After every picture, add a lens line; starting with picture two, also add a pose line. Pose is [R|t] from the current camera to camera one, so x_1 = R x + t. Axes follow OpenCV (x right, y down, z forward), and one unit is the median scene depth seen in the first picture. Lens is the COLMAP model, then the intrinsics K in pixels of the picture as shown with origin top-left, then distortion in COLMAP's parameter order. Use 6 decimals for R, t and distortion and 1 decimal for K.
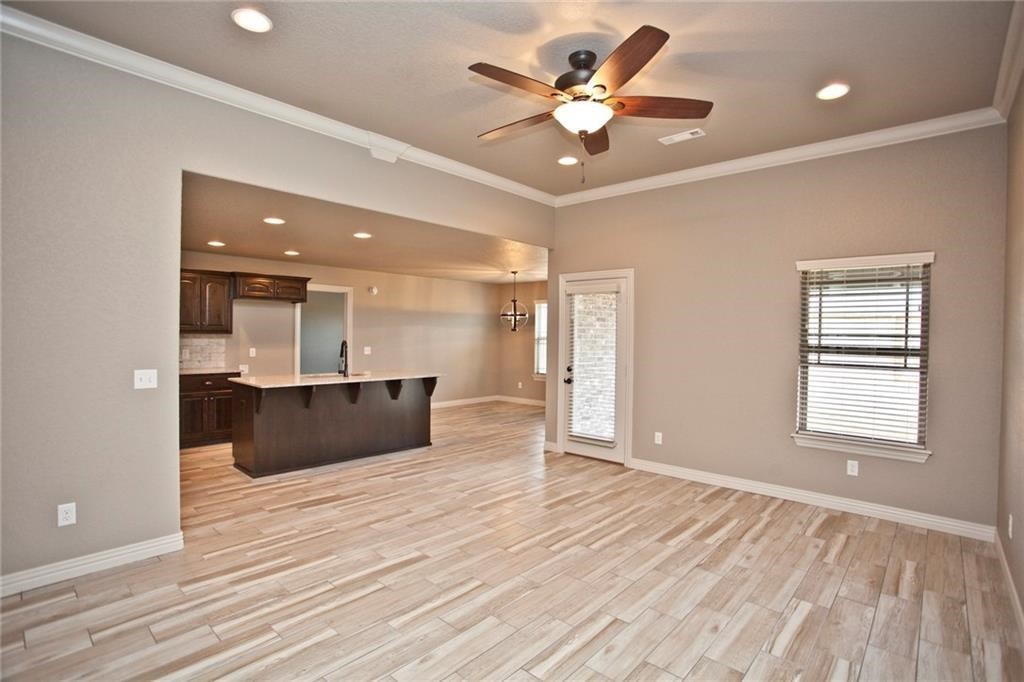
lens RADIAL K [[494.0, 0, 502.1], [0, 494.0, 343.6], [0, 0, 1]] dist [-0.057655, 0.015714]
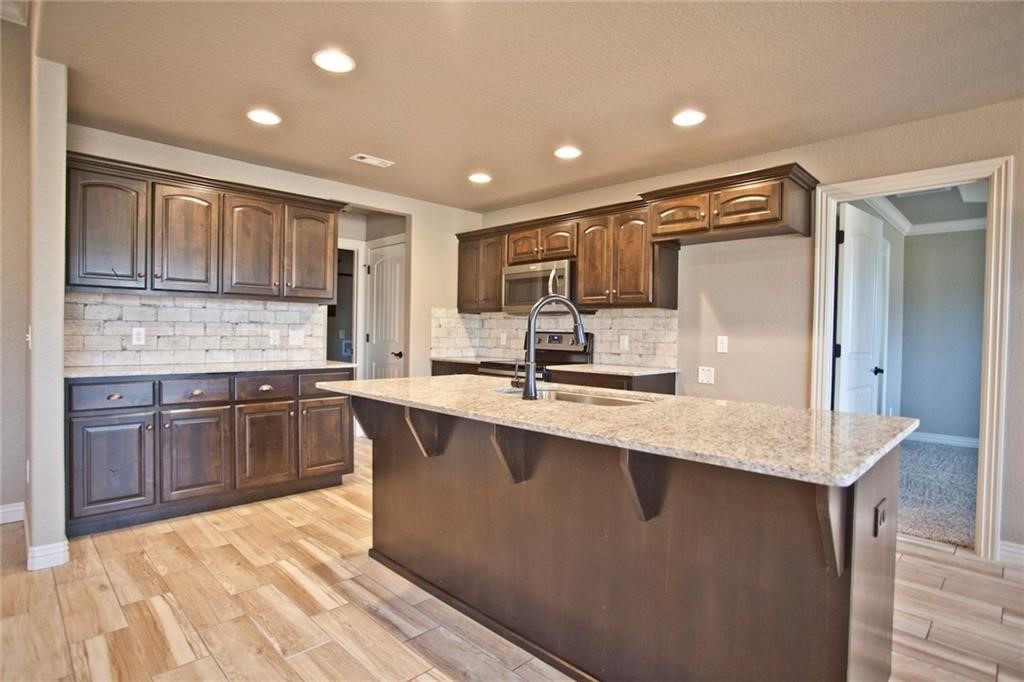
lens RADIAL K [[532.1, 0, 515.9], [0, 532.1, 338.7], [0, 0, 1]] dist [-0.050054, 0.013704]
pose [[-0.032823, -0.000448, -0.999461, 0.093049], [-0.034836, 0.999393, 0.000696, 0.036234], [0.998854, 0.034840, -0.032819, 1.504393]]
